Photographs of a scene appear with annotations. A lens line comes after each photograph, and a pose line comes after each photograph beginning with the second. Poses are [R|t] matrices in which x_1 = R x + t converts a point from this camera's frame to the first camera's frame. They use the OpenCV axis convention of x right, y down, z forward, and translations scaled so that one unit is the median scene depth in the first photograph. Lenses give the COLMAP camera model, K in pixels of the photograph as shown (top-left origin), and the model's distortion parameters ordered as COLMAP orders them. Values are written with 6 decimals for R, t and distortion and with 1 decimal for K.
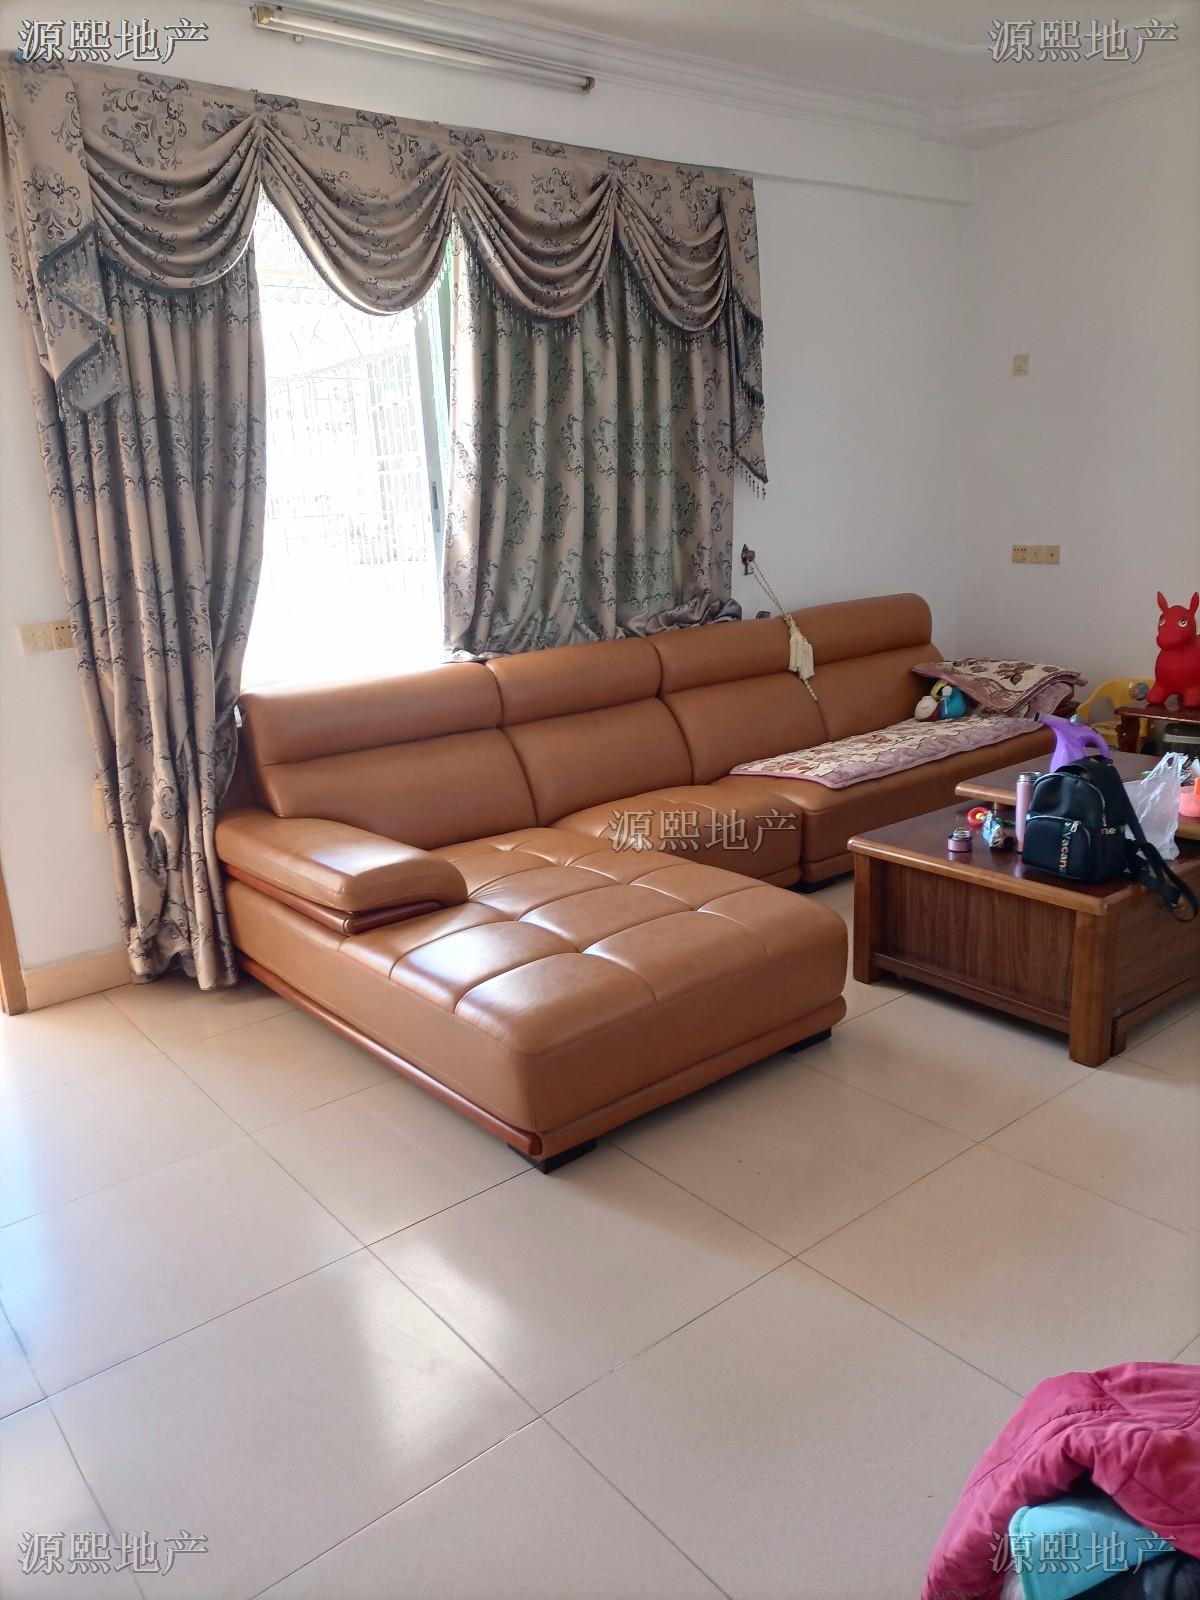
lens RADIAL K [[1180.0, 0, 599.3], [0, 1180.0, 800.4], [0, 0, 1]] dist [0.025023, -0.027843]
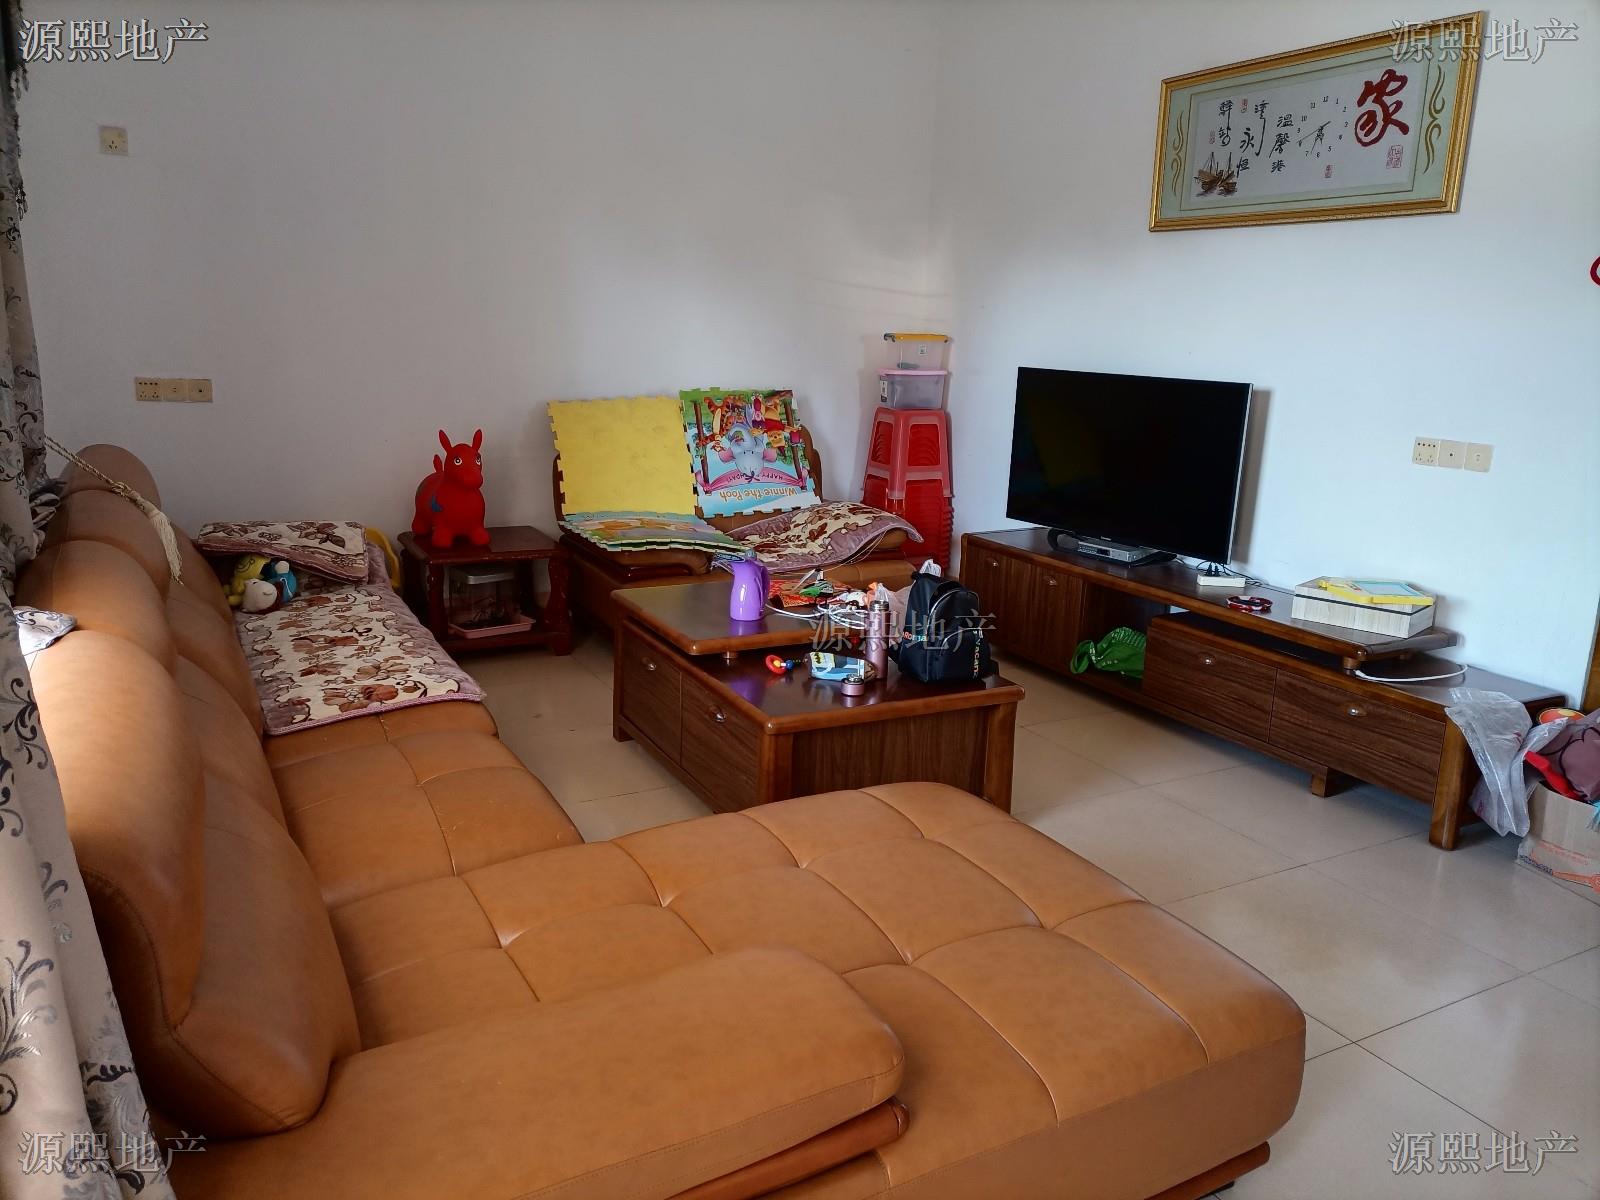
lens RADIAL K [[1180.0, 0, 801.0], [0, 1180.0, 600.0], [0, 0, 1]] dist [0.025023, -0.027843]
pose [[0.163918, -0.167524, 0.972145, -0.422501], [0.200951, 0.970482, 0.133354, -0.114547], [-0.965790, 0.173495, 0.192744, 0.574697]]
